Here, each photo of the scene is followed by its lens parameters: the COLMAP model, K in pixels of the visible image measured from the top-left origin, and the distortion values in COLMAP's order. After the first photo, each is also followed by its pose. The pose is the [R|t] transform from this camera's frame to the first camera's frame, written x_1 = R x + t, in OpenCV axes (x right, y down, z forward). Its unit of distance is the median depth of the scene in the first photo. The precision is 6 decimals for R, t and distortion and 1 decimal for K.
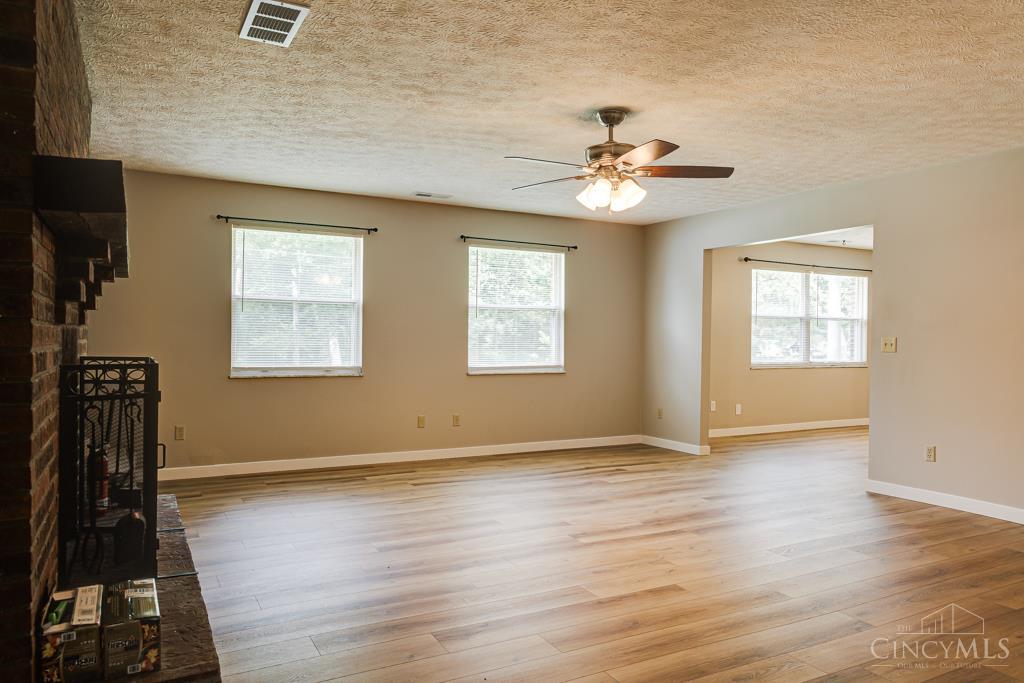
lens RADIAL K [[719.0, 0, 509.5], [0, 719.0, 341.8], [0, 0, 1]] dist [-0.005944, -0.006901]
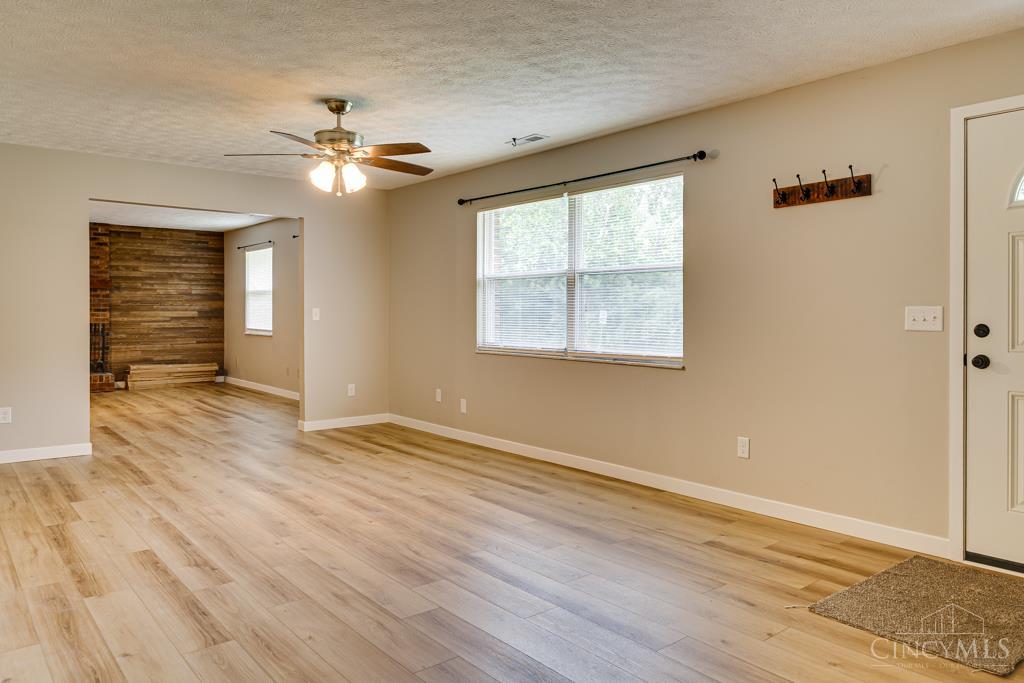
lens RADIAL K [[719.0, 0, 527.8], [0, 719.0, 314.2], [0, 0, 1]] dist [-0.005944, -0.006901]
pose [[0.189698, 0.002065, -0.981840, 1.059077], [0.002311, 0.999994, 0.002550, -0.002582], [0.981840, -0.002752, 0.189692, 0.924786]]
